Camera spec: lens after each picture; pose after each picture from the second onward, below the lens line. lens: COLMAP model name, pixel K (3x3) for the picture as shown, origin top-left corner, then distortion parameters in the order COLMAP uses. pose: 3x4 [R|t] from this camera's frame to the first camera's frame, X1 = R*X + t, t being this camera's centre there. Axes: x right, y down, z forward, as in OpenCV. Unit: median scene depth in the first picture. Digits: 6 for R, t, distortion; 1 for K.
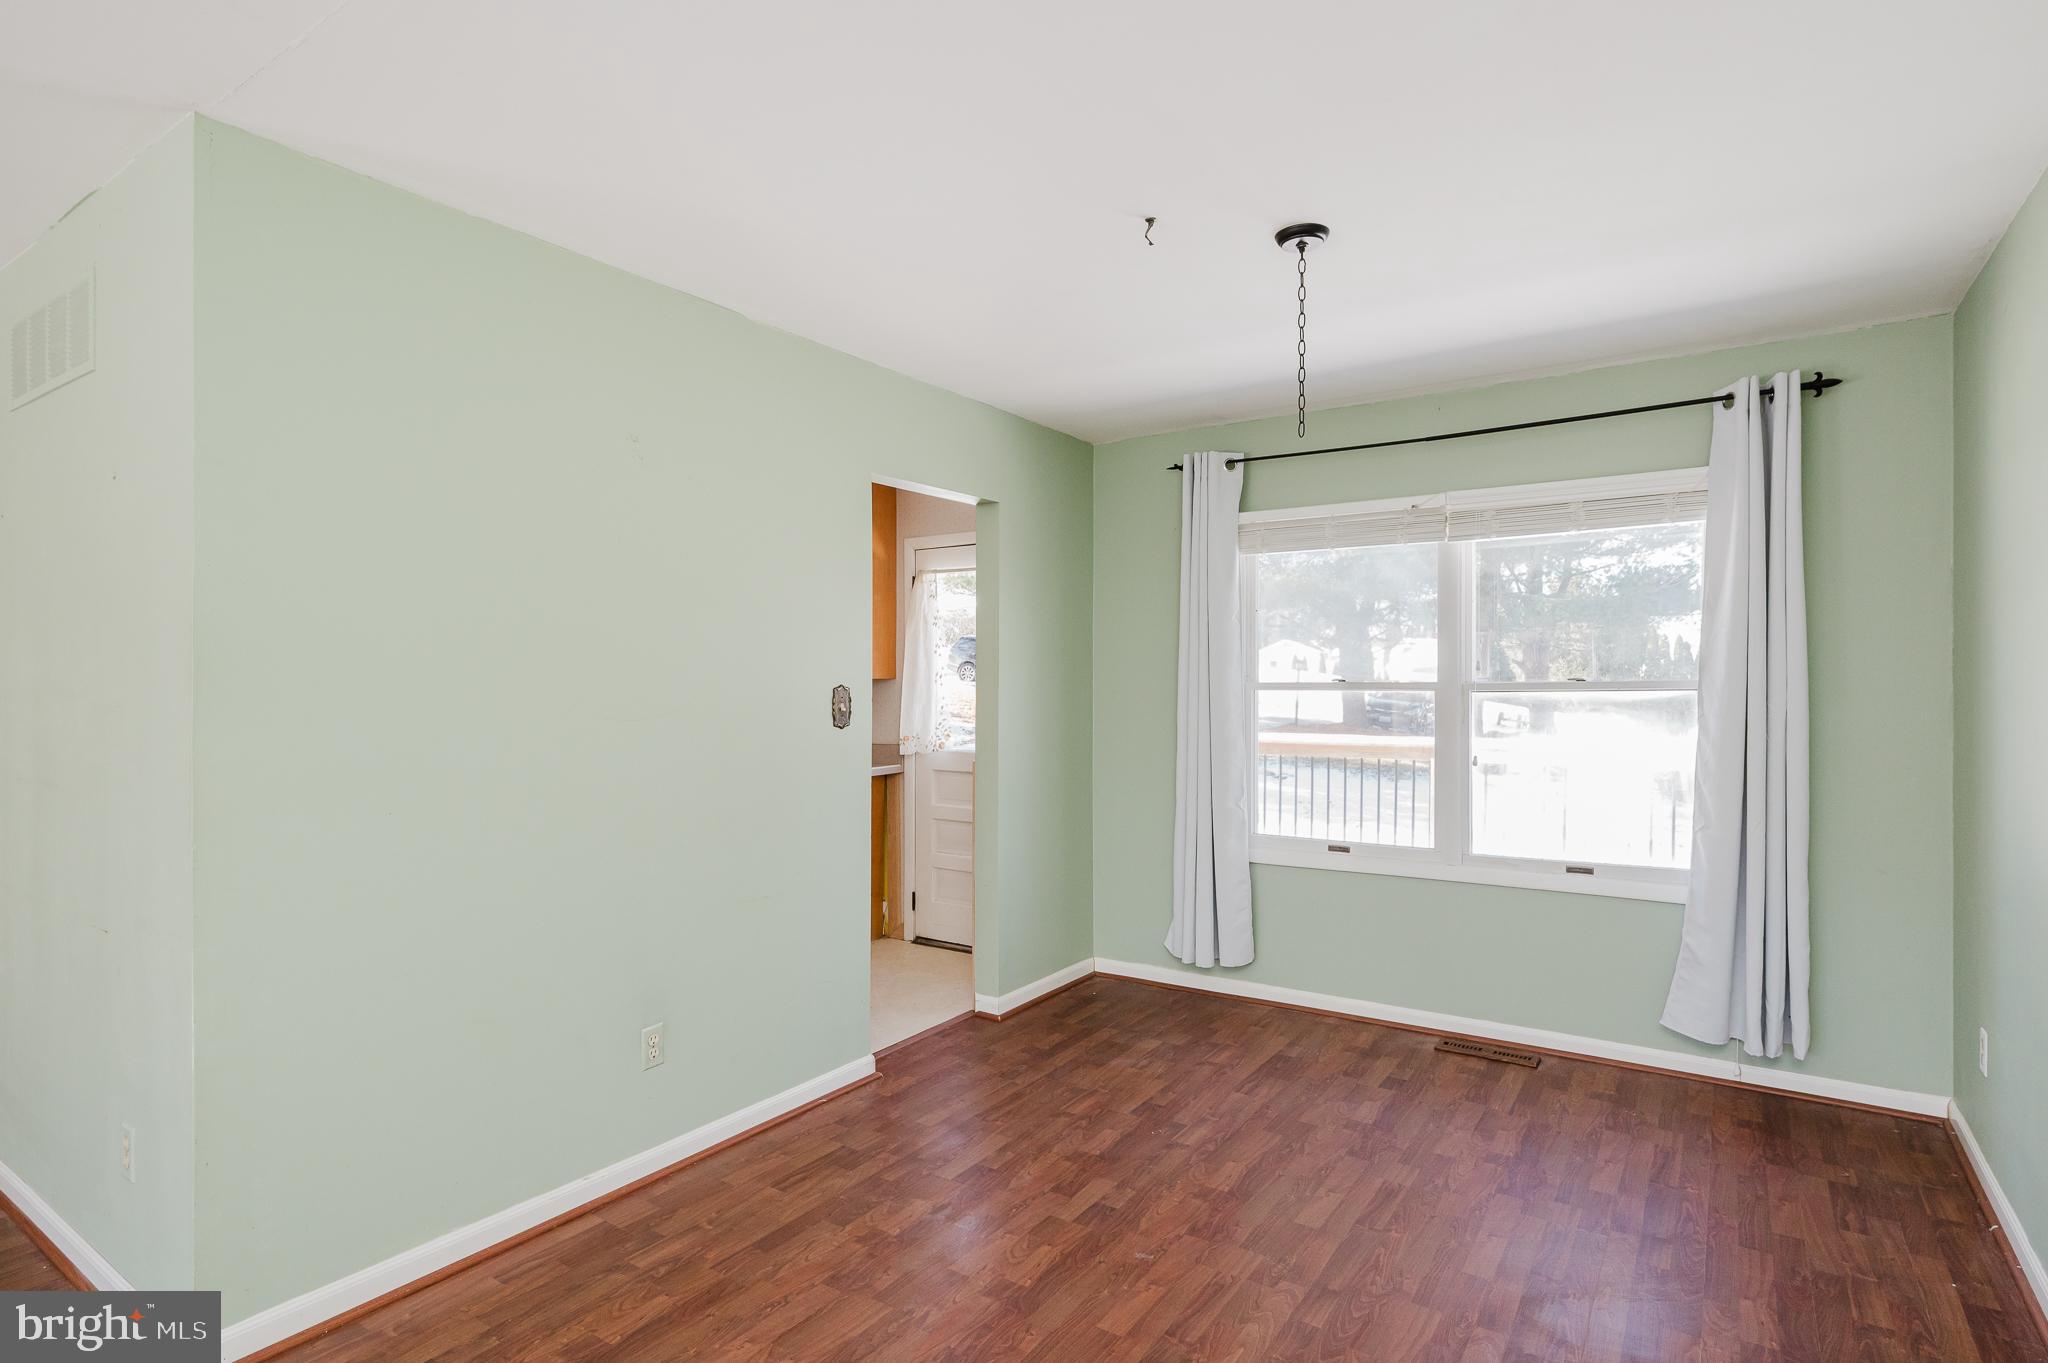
lens RADIAL K [[1050.8, 0, 1010.1], [0, 1050.8, 686.9], [0, 0, 1]] dist [0.001066, -0.000657]
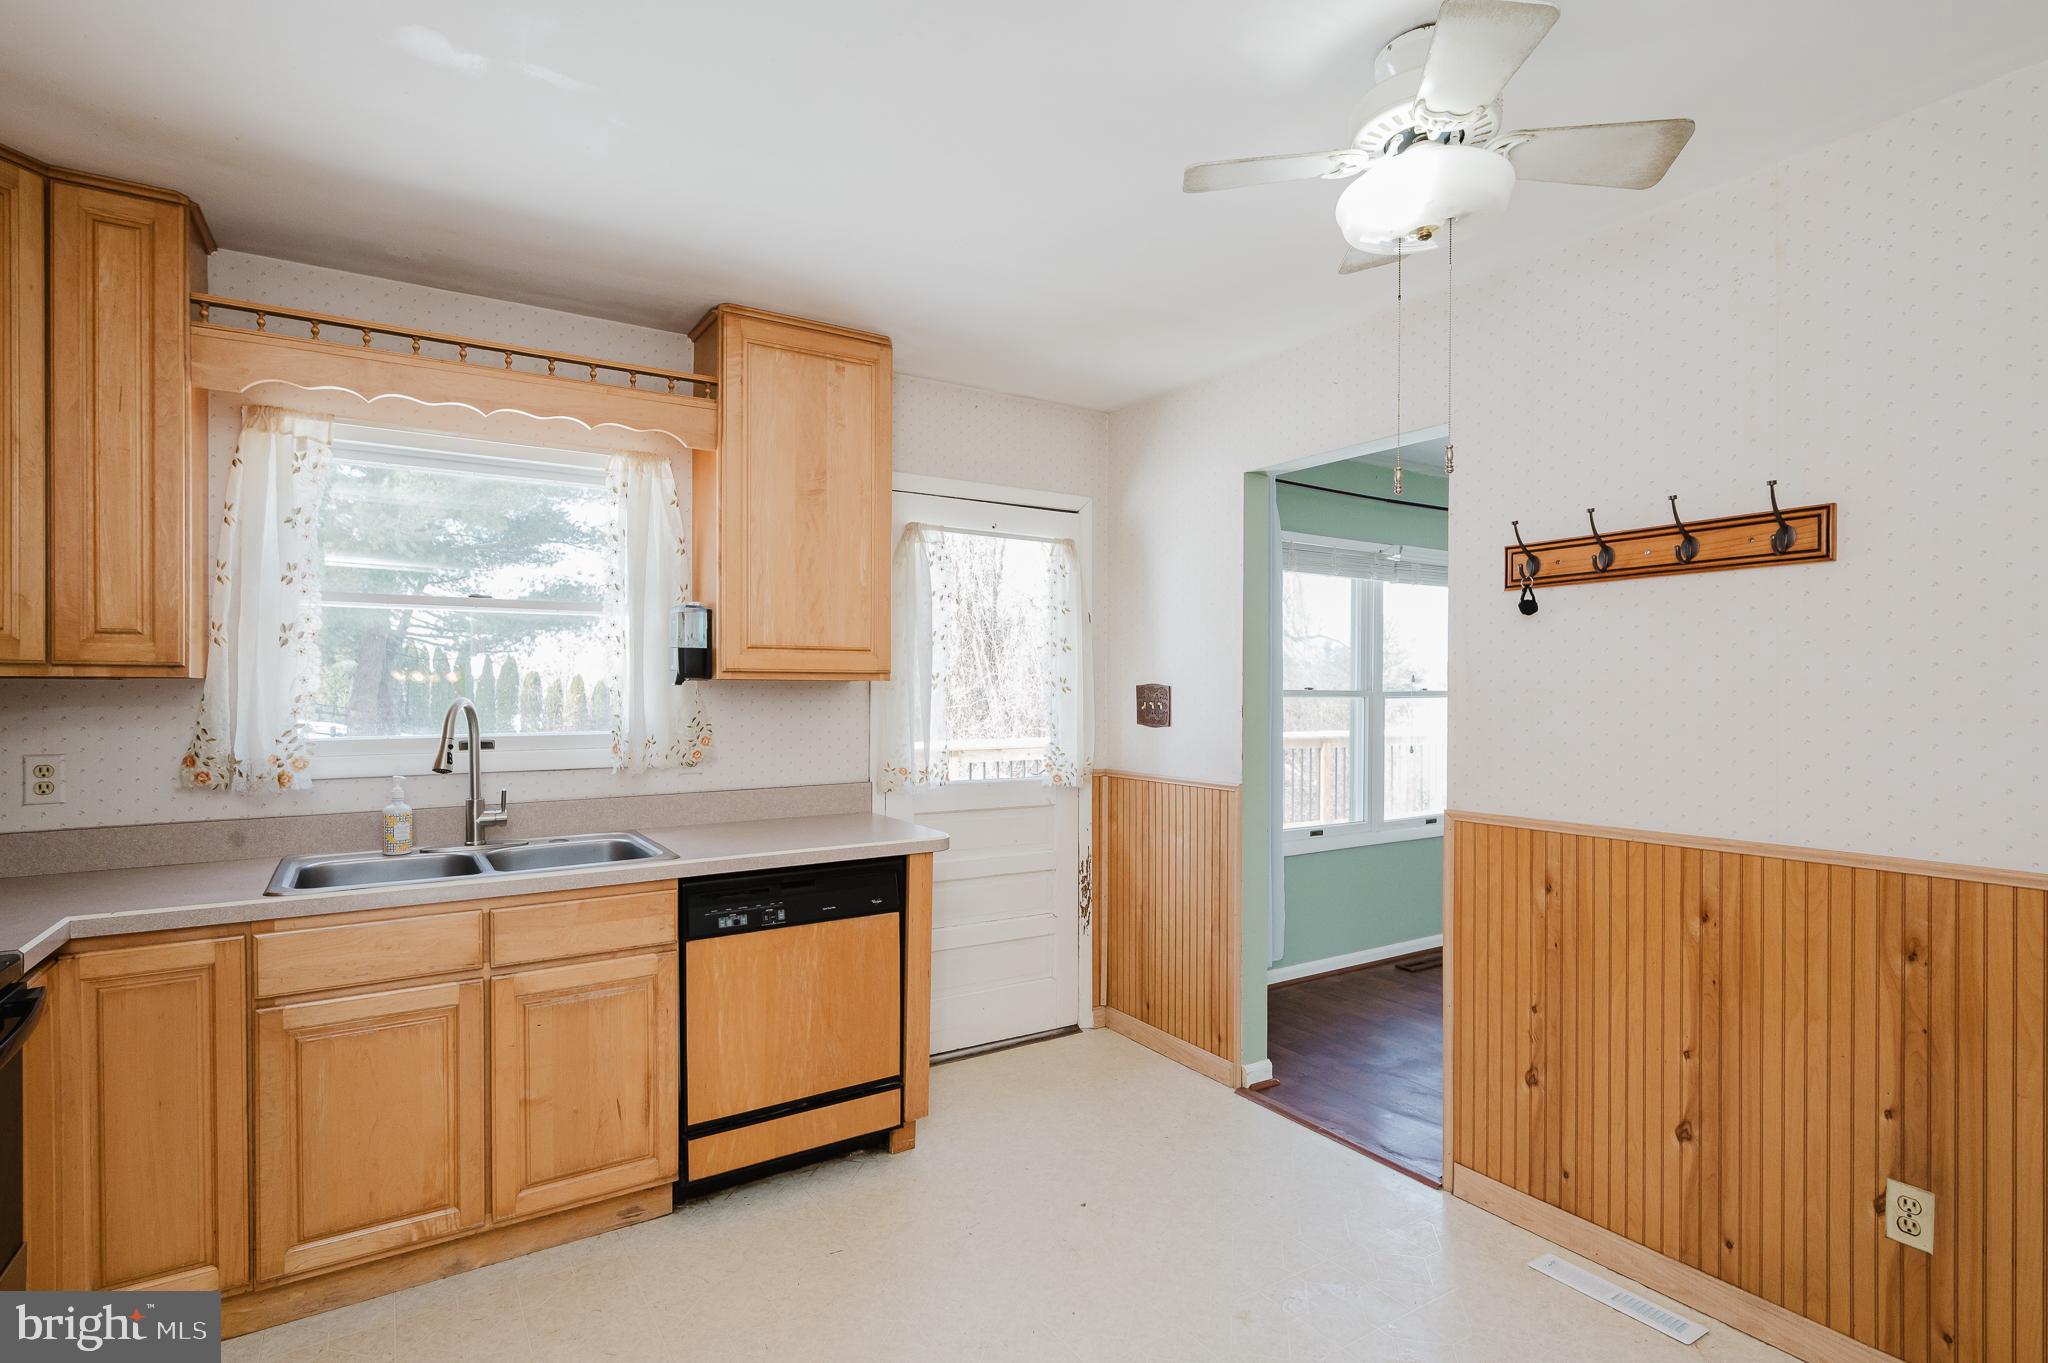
lens RADIAL K [[998.4, 0, 1044.5], [0, 998.4, 678.1], [0, 0, 1]] dist [0.004237, -0.000228]
pose [[0.373298, 0.015580, 0.927581, -0.900417], [0.000262, 0.999857, -0.016900, 0.001425], [-0.927711, 0.006551, 0.373241, 0.945093]]
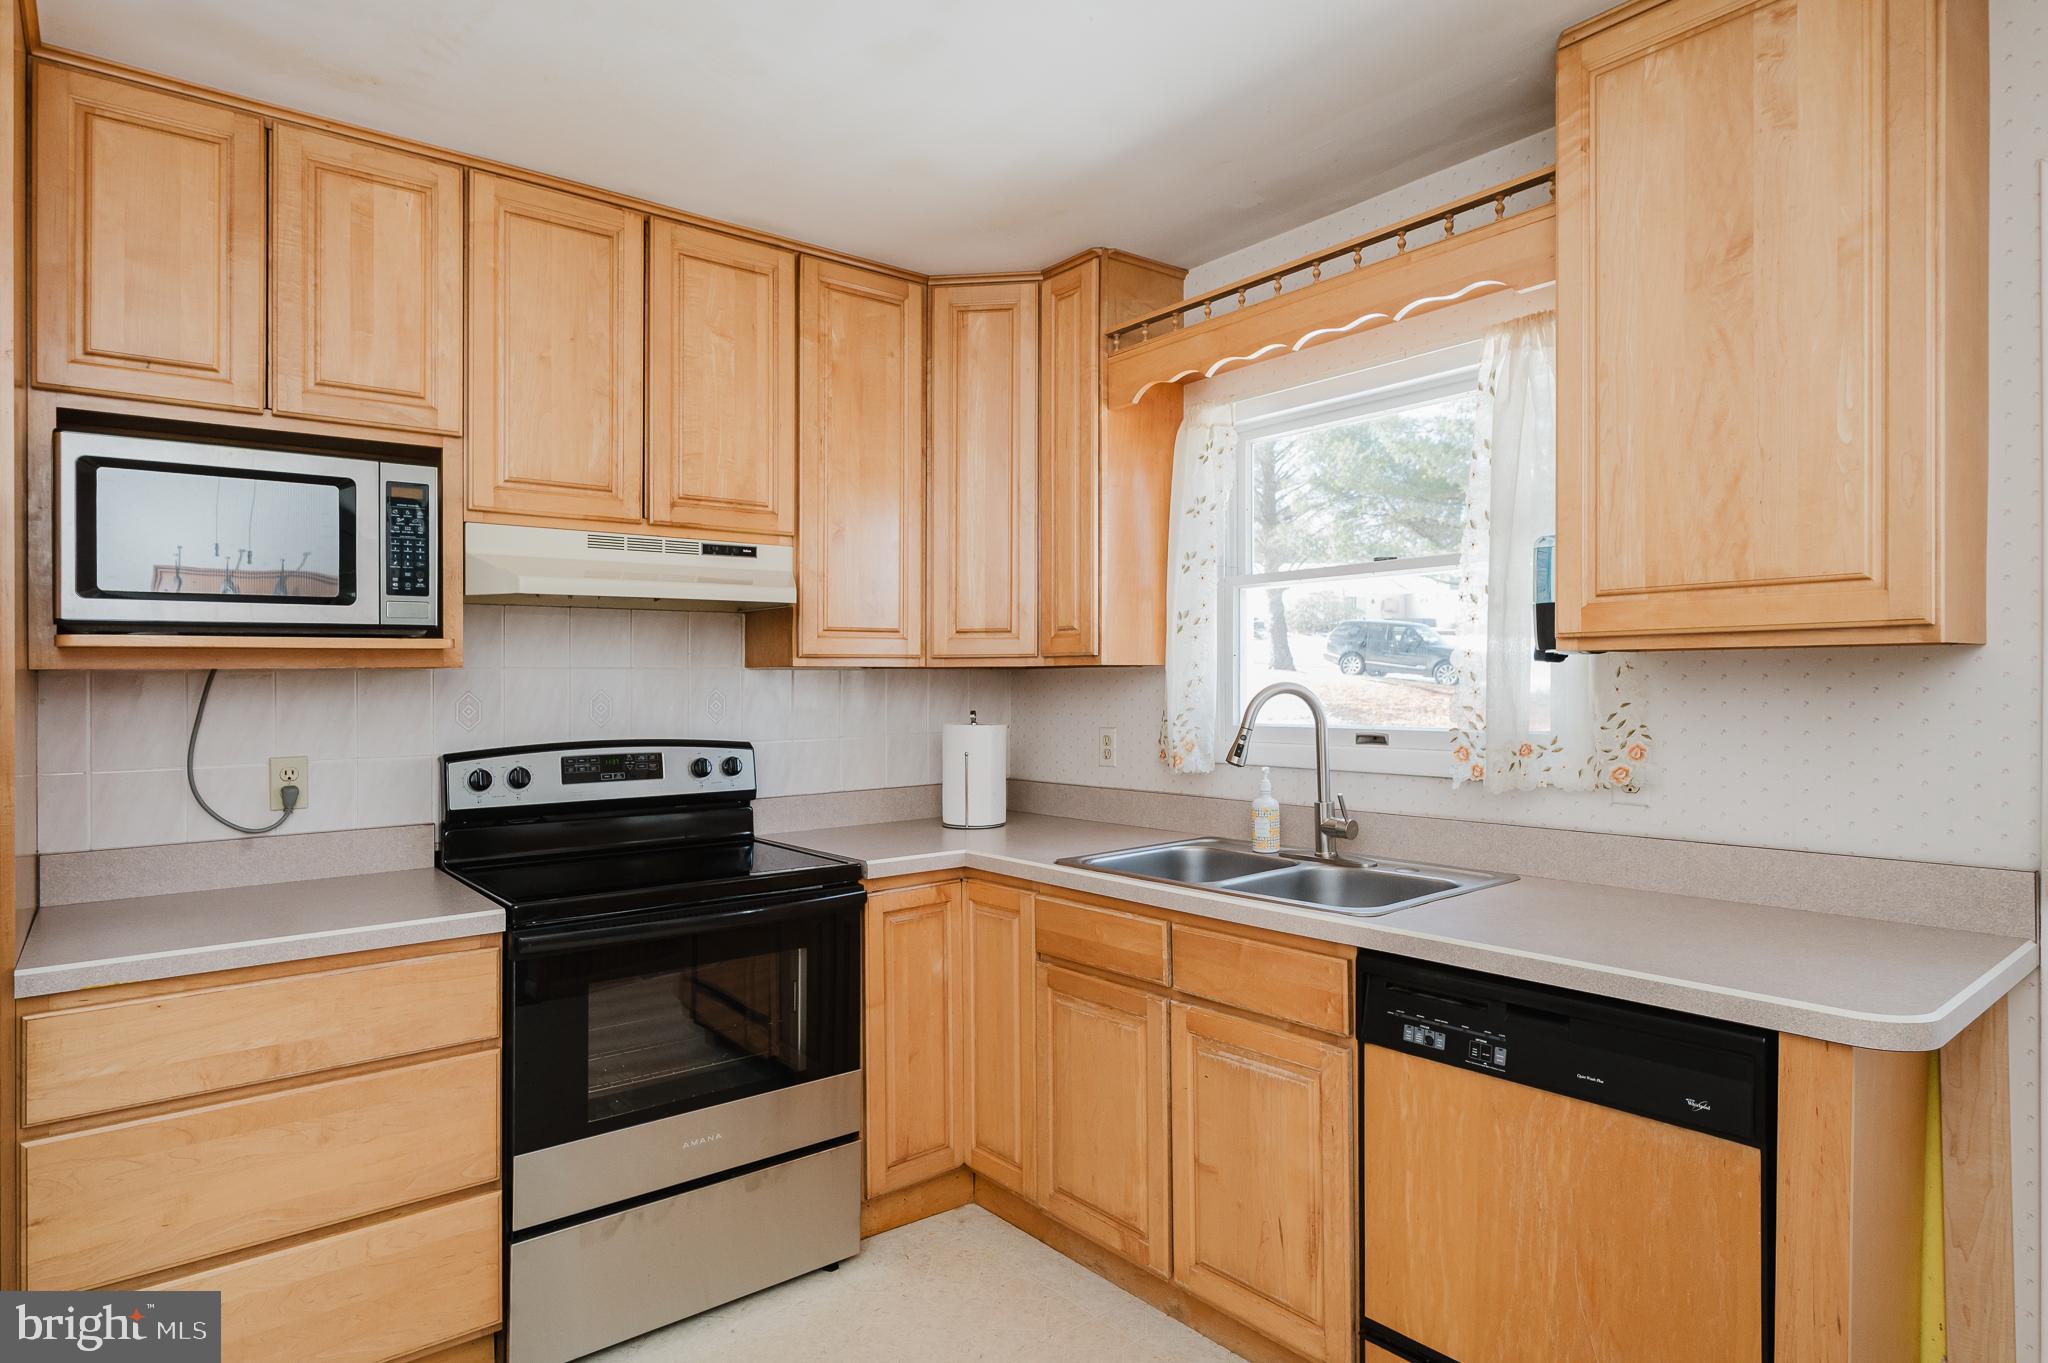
lens RADIAL K [[1130.5, 0, 1038.0], [0, 1130.5, 674.6], [0, 0, 1]] dist [-0.000030, -0.000376]
pose [[0.960692, -0.006238, -0.277547, -0.411939], [0.004088, 0.999957, -0.008323, 0.003532], [0.277587, 0.006861, 0.960676, 0.890099]]
